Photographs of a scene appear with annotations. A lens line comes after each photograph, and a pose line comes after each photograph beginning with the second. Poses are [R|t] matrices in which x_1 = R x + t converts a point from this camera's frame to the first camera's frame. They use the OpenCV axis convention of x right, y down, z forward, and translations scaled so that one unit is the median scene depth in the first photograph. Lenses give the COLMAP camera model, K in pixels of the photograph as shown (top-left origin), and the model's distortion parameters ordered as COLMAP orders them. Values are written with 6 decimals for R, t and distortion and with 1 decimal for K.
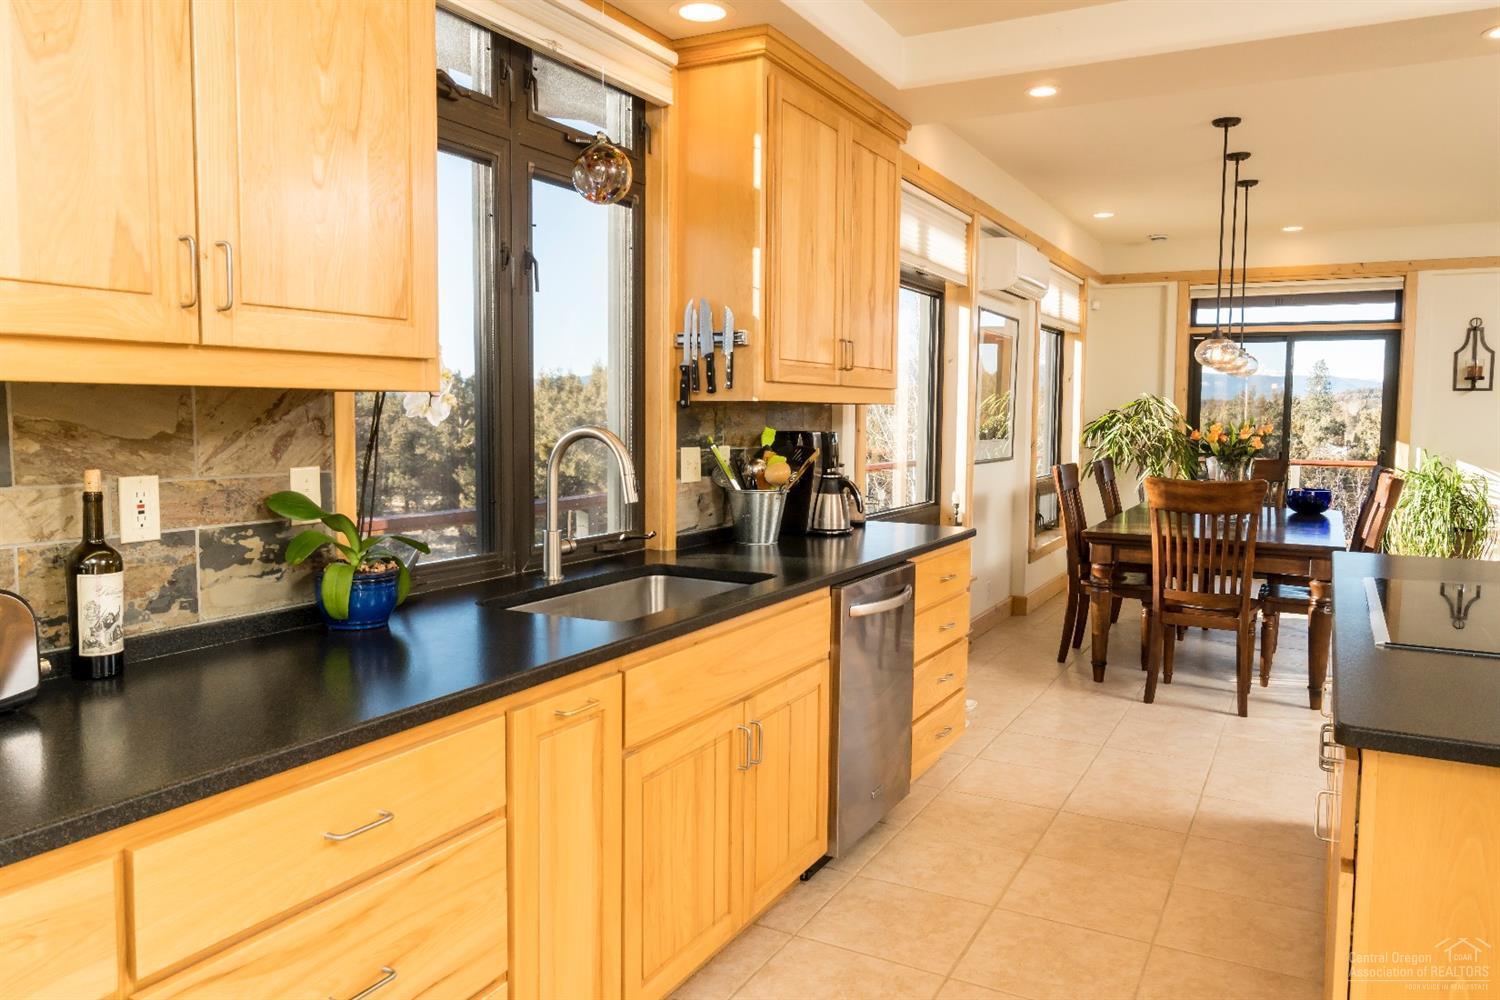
lens RADIAL K [[1116.4, 0, 750.0], [0, 1116.4, 500.0], [0, 0, 1]] dist [0.001560, -0.000218]
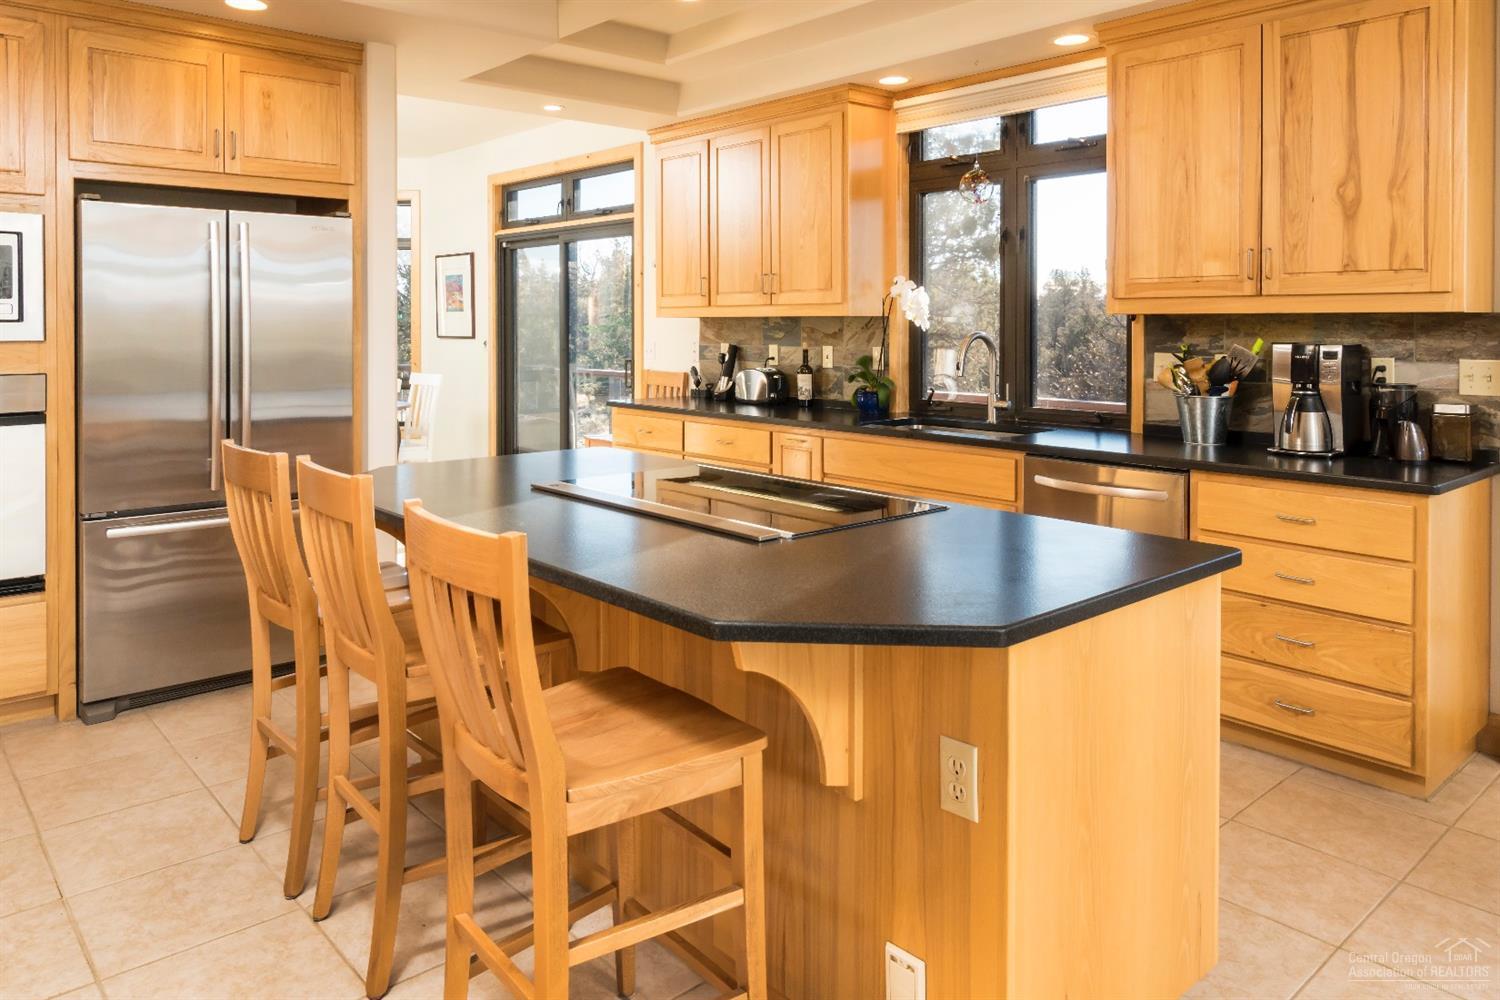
lens RADIAL K [[1021.1, 0, 750.0], [0, 1021.1, 500.0], [0, 0, 1]] dist [-0.003444, -0.001134]
pose [[-0.360288, 0.144289, -0.921615, 1.955117], [-0.085015, 0.978775, 0.186473, -0.099991], [0.928959, 0.145535, -0.340374, 1.615347]]
